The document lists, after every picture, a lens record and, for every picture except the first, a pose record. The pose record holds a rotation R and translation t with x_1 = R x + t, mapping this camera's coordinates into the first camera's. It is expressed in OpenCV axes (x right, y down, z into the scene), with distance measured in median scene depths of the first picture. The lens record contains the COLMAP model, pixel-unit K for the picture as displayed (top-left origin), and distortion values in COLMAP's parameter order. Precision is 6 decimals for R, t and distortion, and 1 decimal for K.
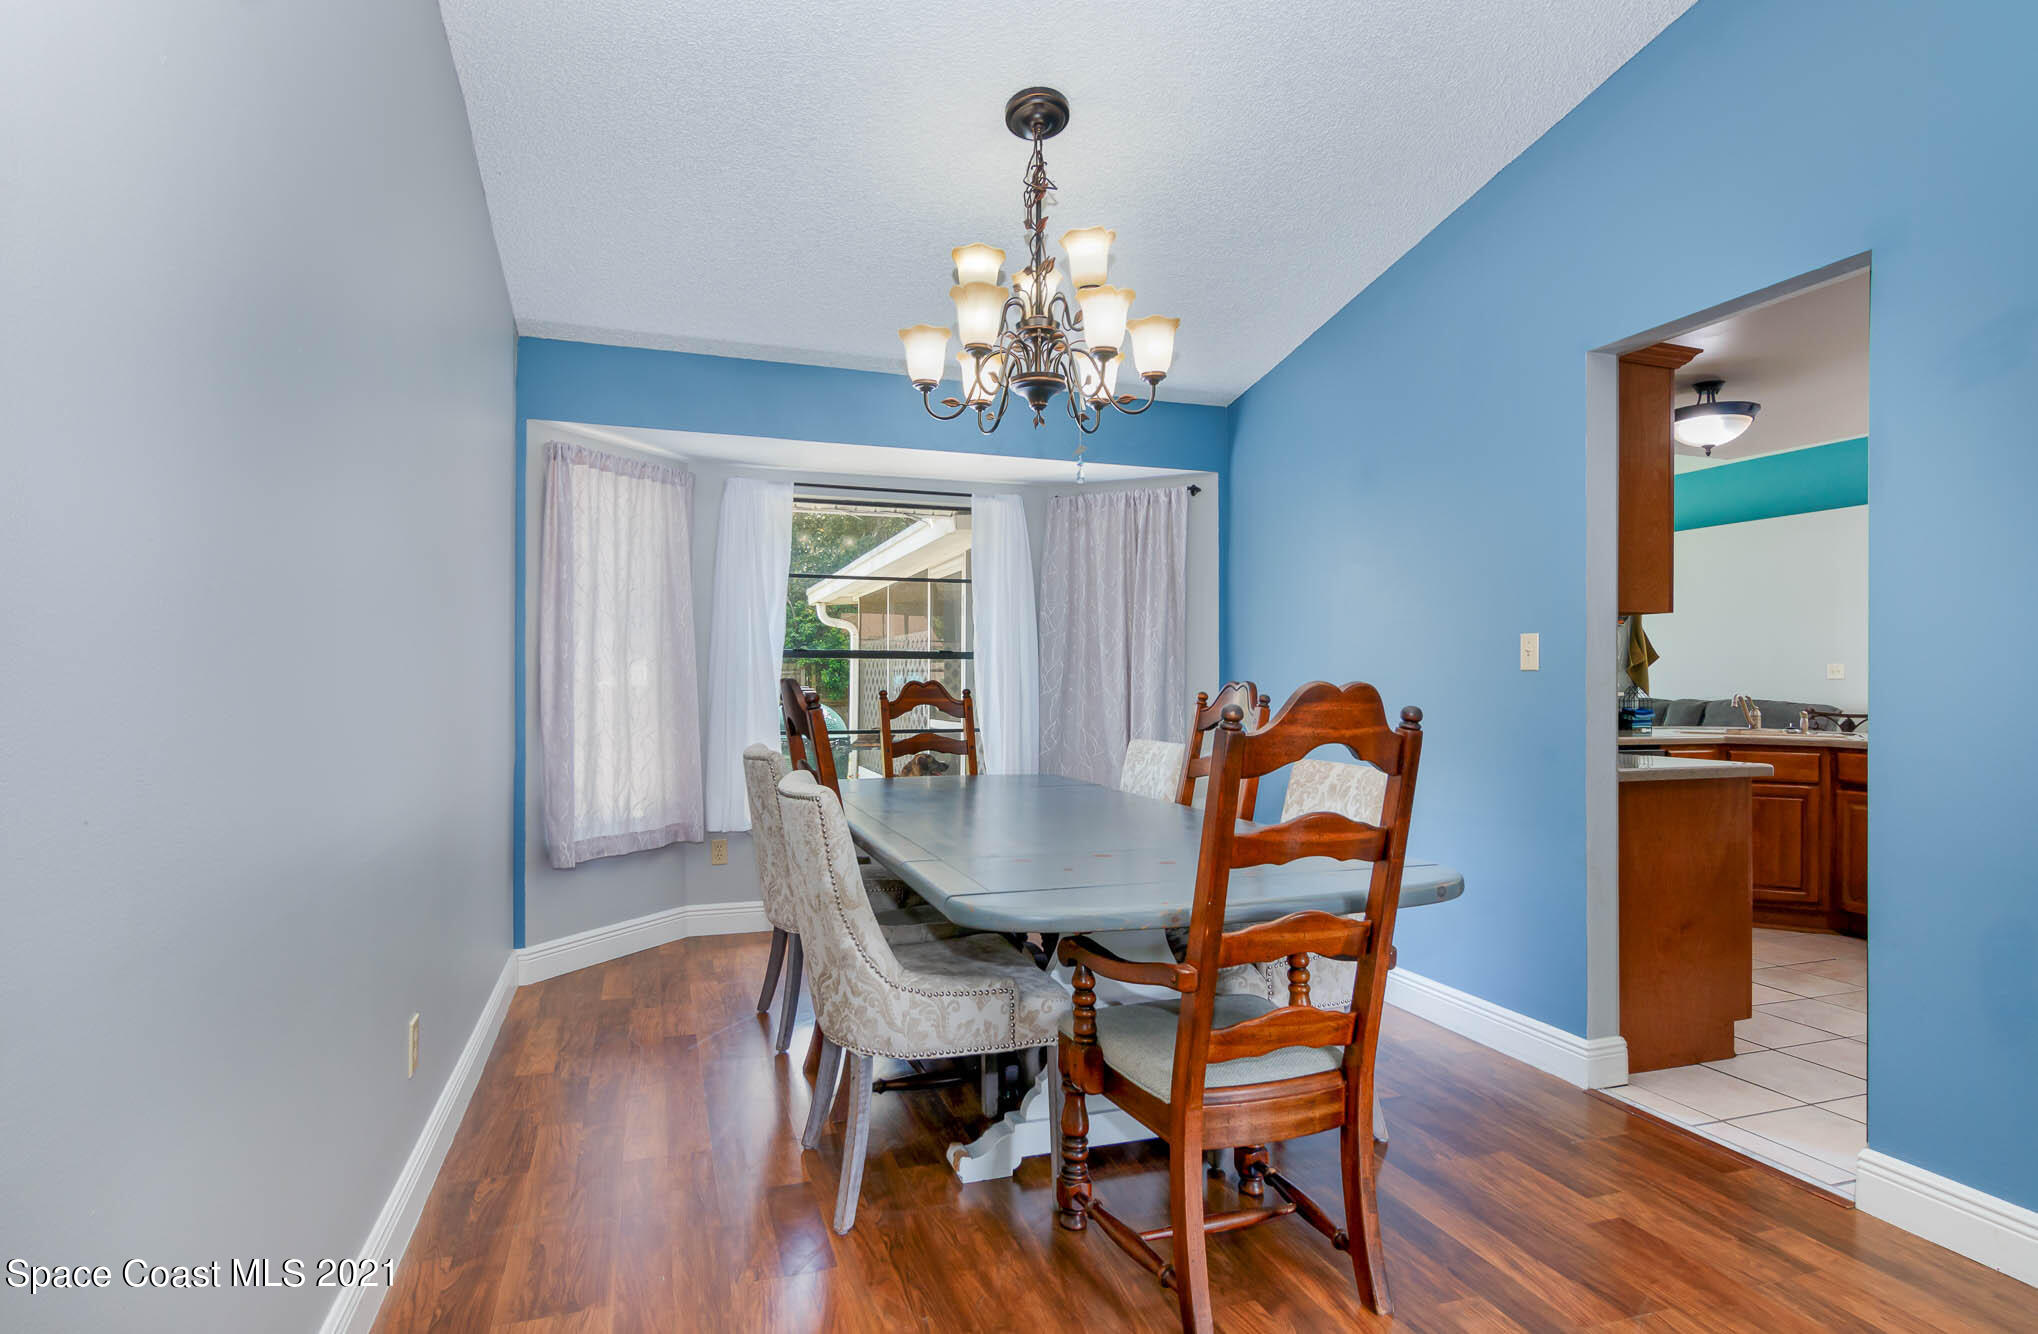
lens RADIAL K [[1078.2, 0, 1016.8], [0, 1078.2, 675.0], [0, 0, 1]] dist [0.003190, -0.000158]
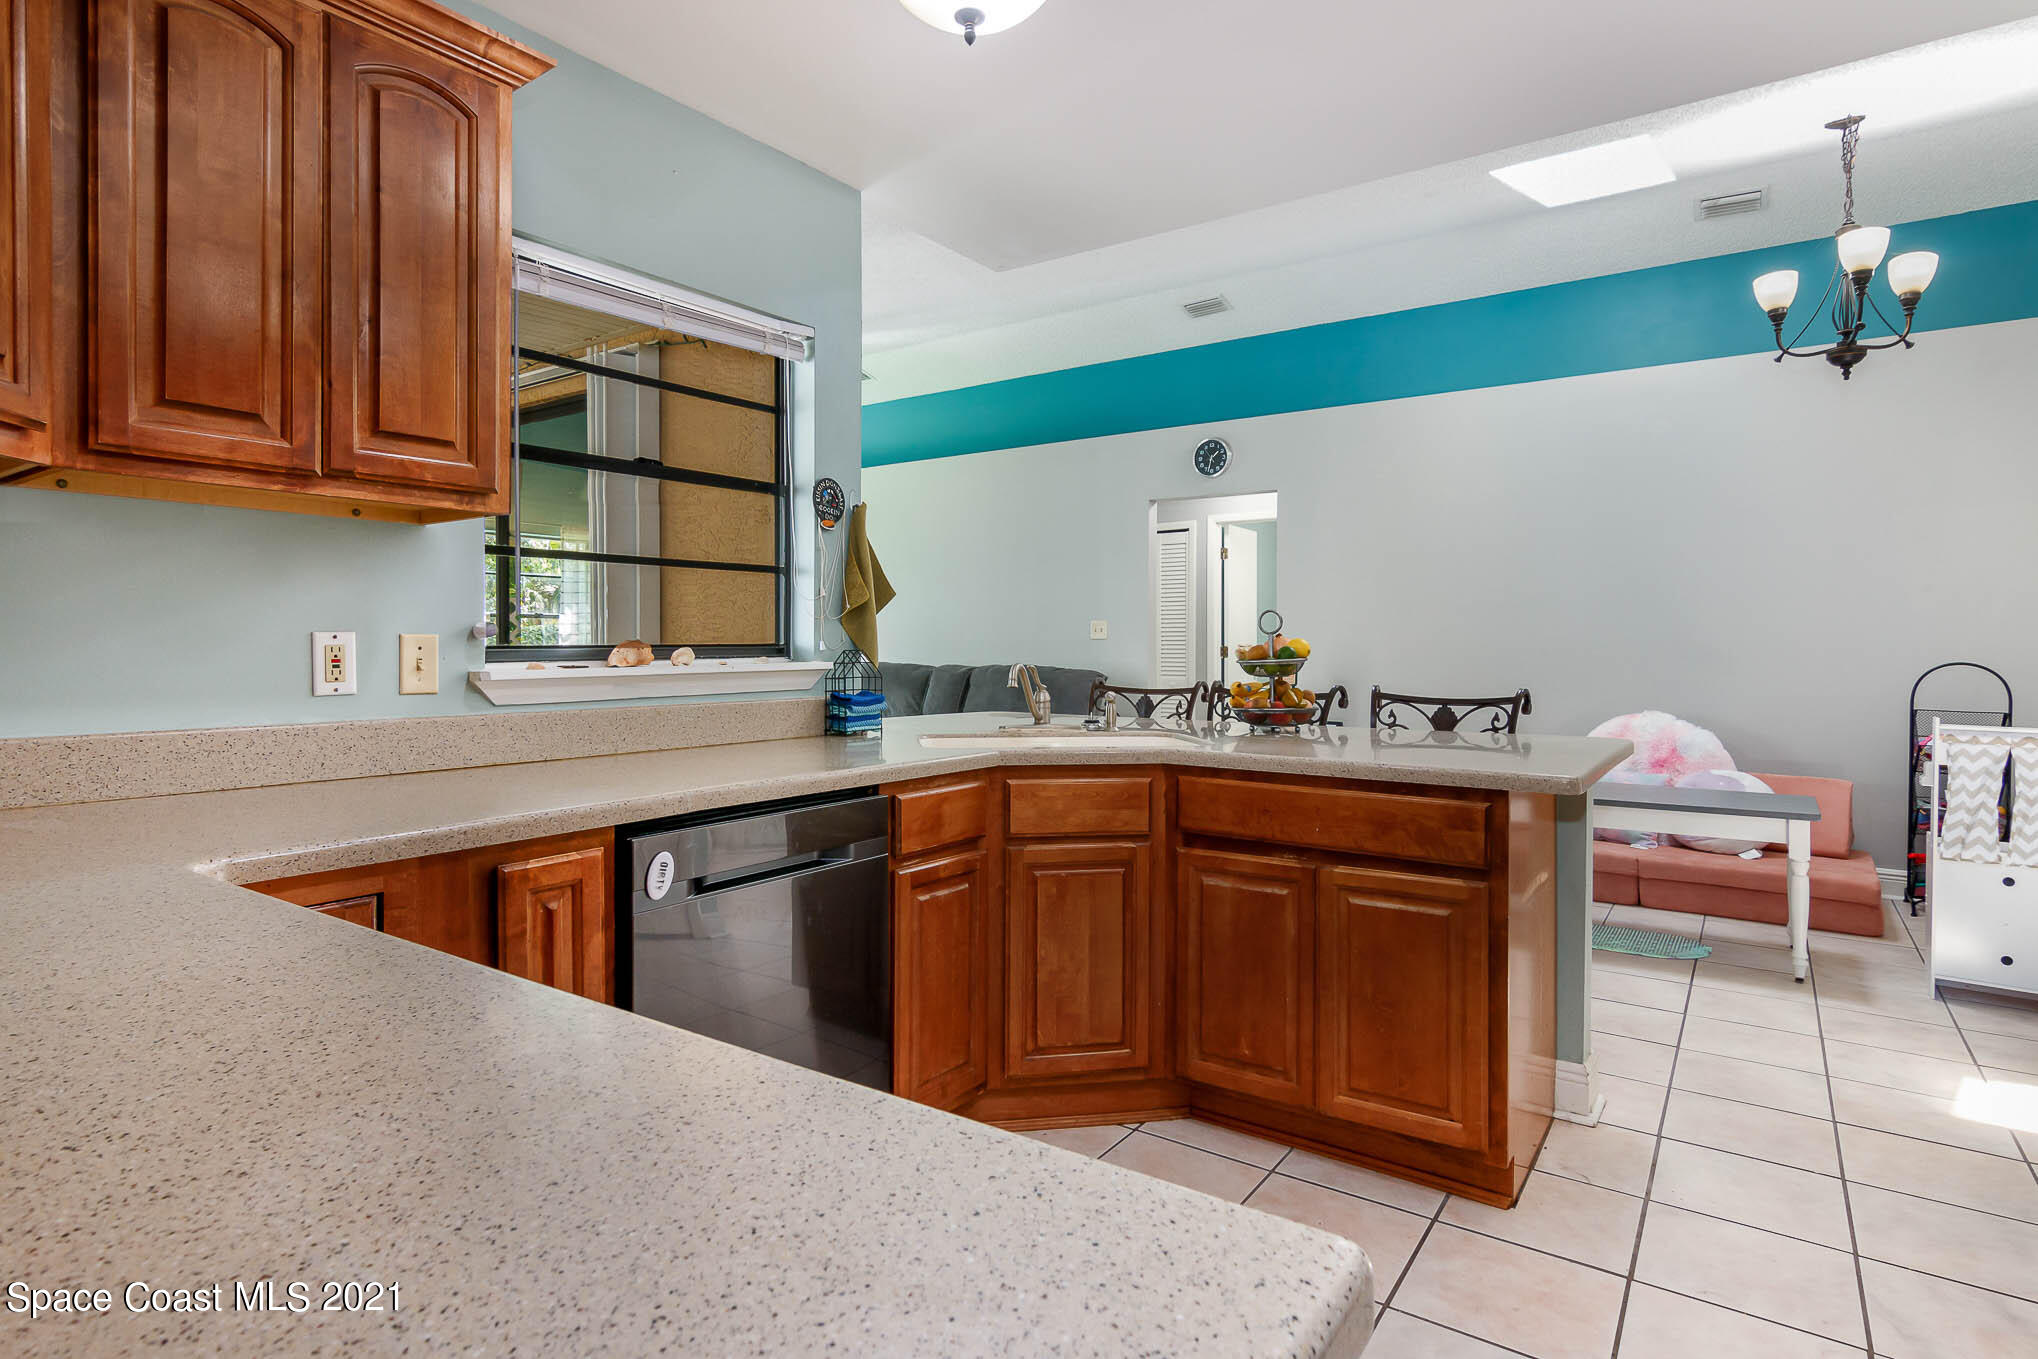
lens RADIAL K [[1045.8, 0, 1024.1], [0, 1045.8, 661.5], [0, 0, 1]] dist [-0.001484, 0.000755]
pose [[0.814155, -0.009387, 0.580571, 0.372714], [-0.004494, 0.999738, 0.022466, 0.004787], [-0.580630, -0.020900, 0.813899, 0.582358]]
